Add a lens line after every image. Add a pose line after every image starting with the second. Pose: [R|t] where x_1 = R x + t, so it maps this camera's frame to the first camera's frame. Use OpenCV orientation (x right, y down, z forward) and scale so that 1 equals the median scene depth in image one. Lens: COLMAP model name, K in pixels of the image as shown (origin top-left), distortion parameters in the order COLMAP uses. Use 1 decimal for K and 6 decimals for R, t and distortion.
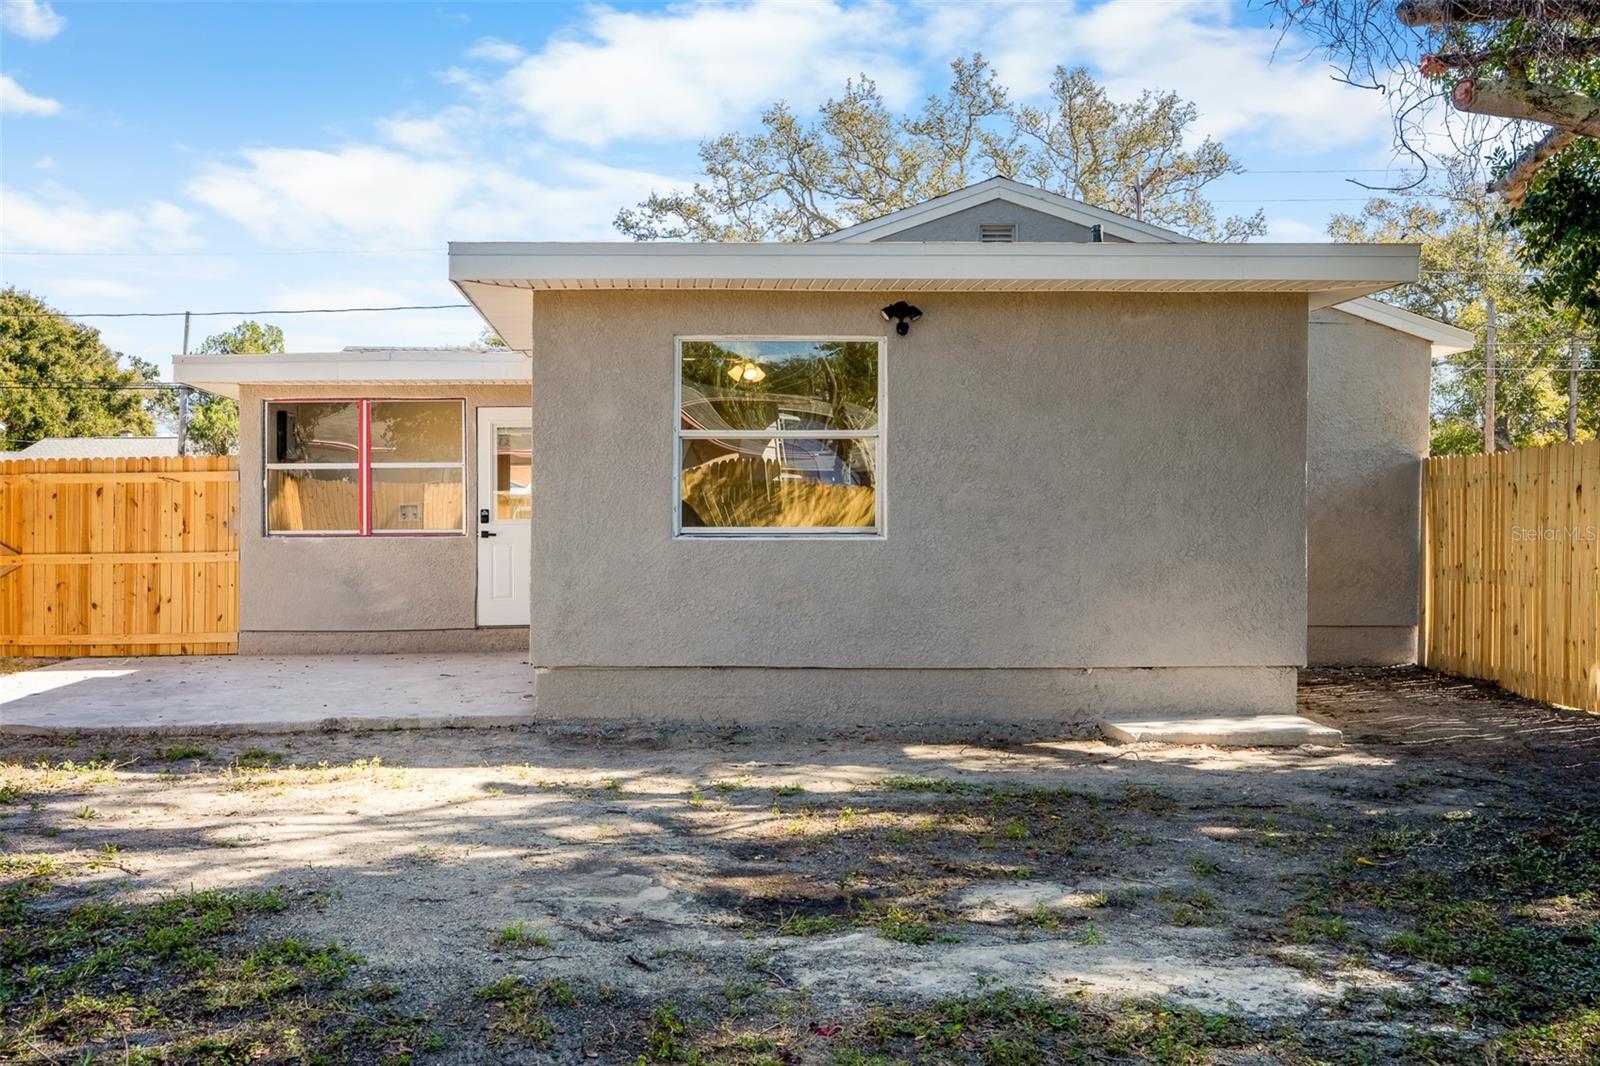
lens RADIAL K [[1508.7, 0, 795.8], [0, 1508.7, 496.6], [0, 0, 1]] dist [0.009323, 0.017773]
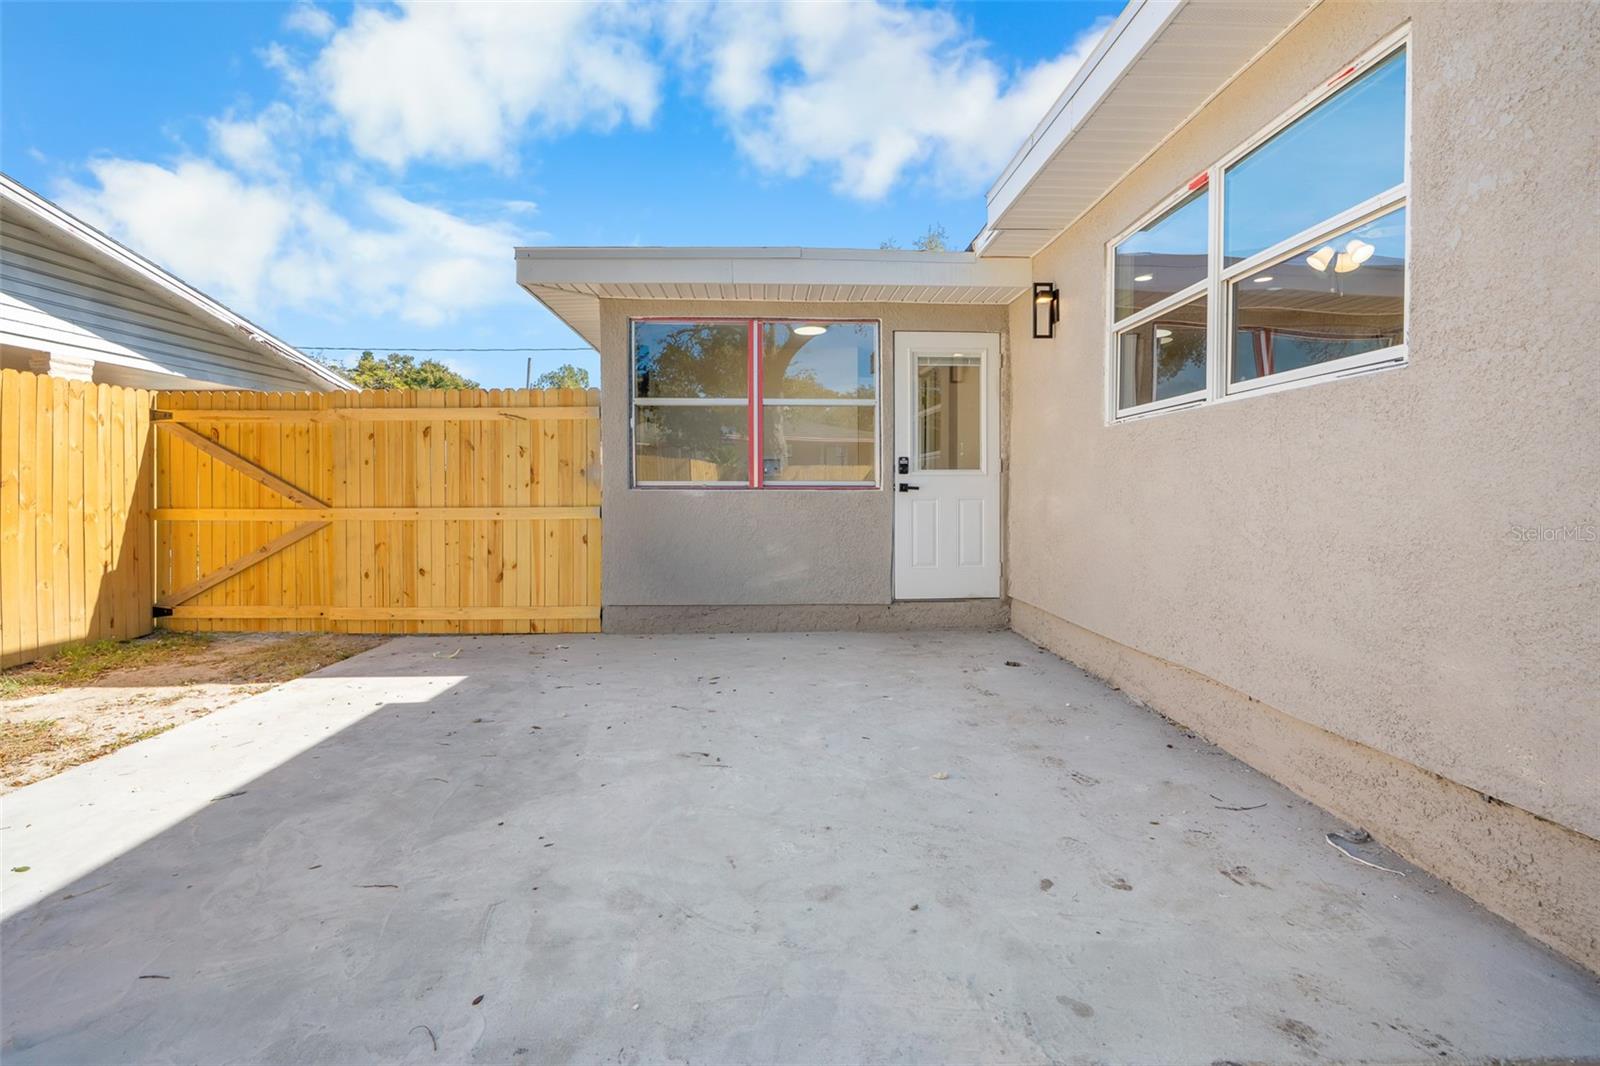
lens RADIAL K [[734.8, 0, 795.4], [0, 734.8, 509.3], [0, 0, 1]] dist [-0.004141, -0.000008]
pose [[0.999722, 0.006658, 0.022619, -0.272573], [-0.007549, 0.999189, 0.039544, 0.021458], [-0.022338, -0.039703, 0.998962, 0.603849]]
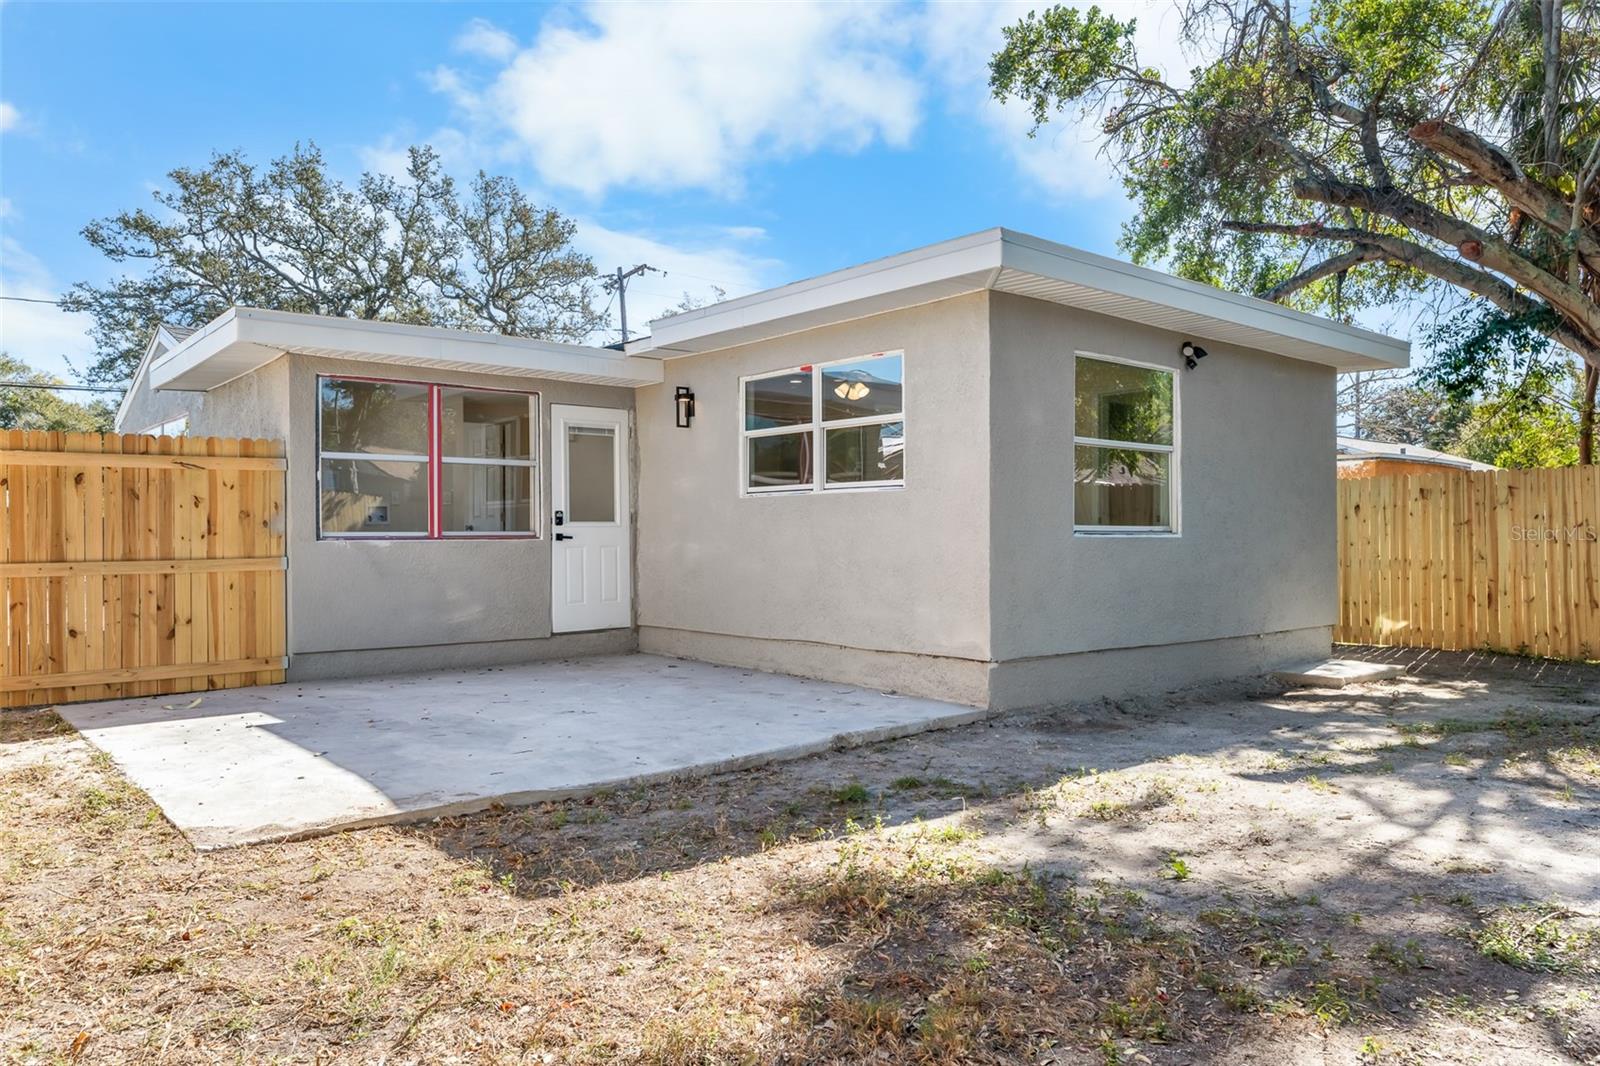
lens RADIAL K [[1122.0, 0, 800.0], [0, 1122.0, 533.0], [0, 0, 1]] dist [0.004977, 0.002754]
pose [[0.770800, 0.003210, 0.637069, -0.539711], [-0.012423, 0.999873, 0.009994, 0.013544], [-0.636956, -0.015618, 0.770742, 0.355151]]
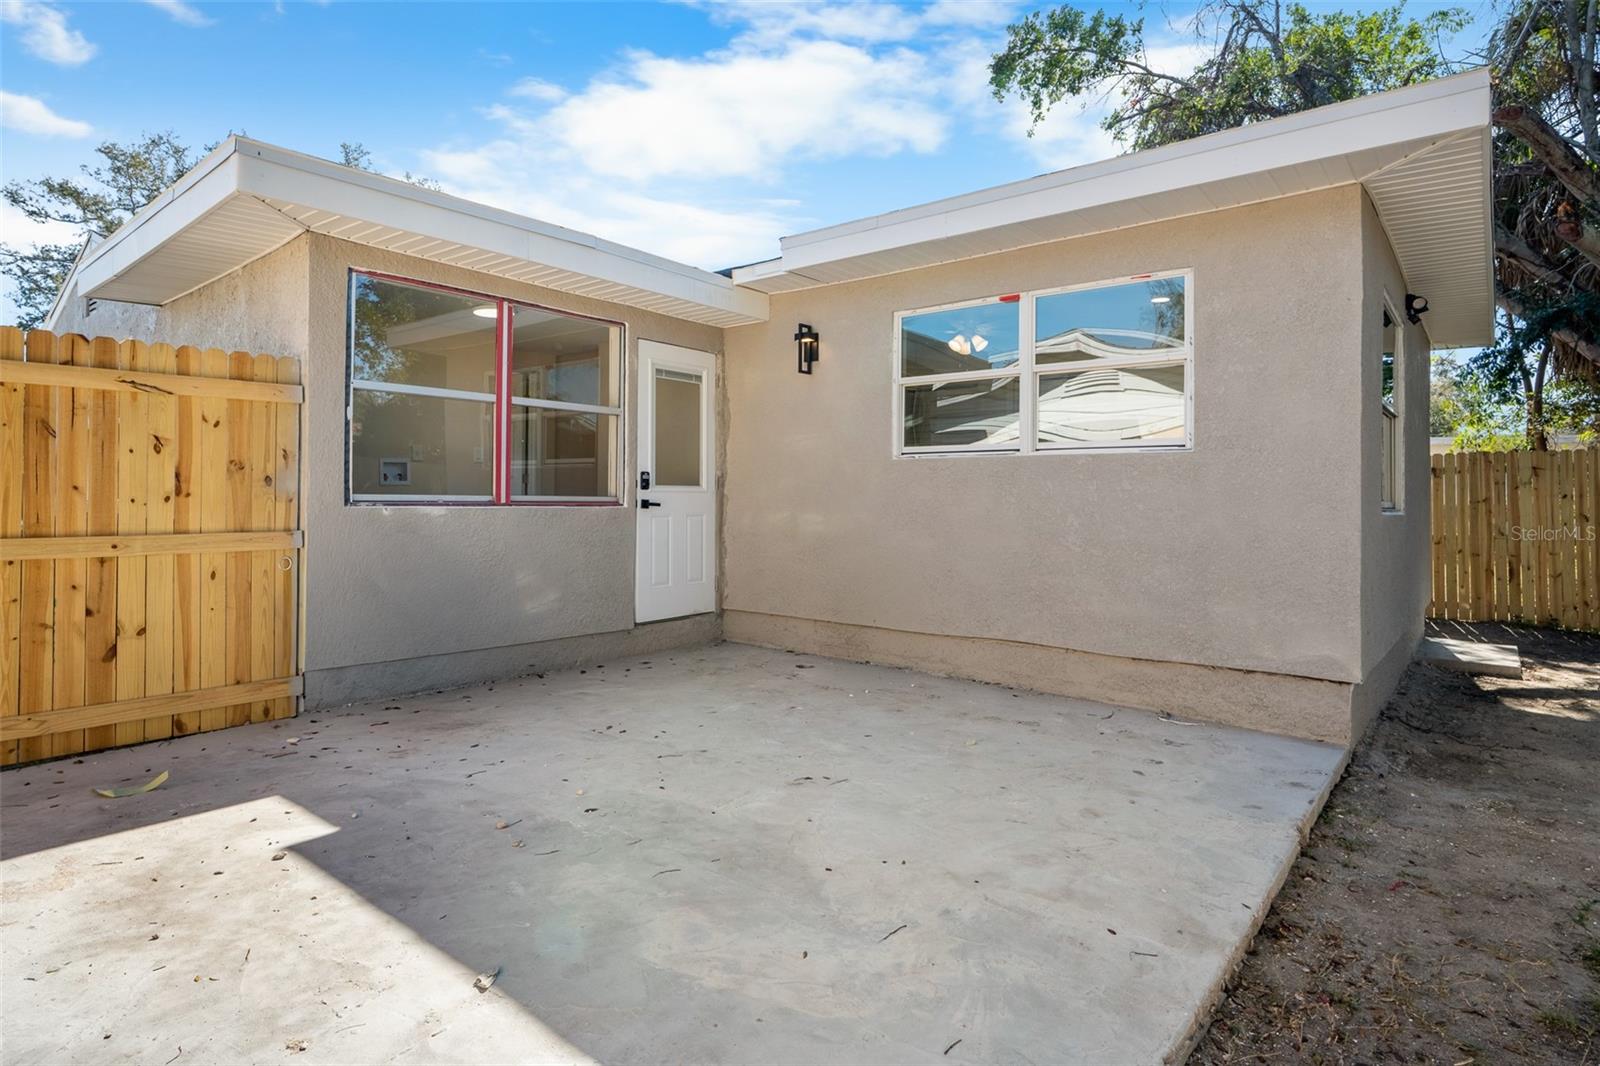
lens RADIAL K [[858.7, 0, 798.1], [0, 858.7, 495.4], [0, 0, 1]] dist [-0.003342, 0.000786]
pose [[0.643857, 0.016359, 0.764971, -0.490582], [-0.028359, 0.999595, 0.002492, 0.017330], [-0.764620, -0.023299, 0.644060, 0.655766]]
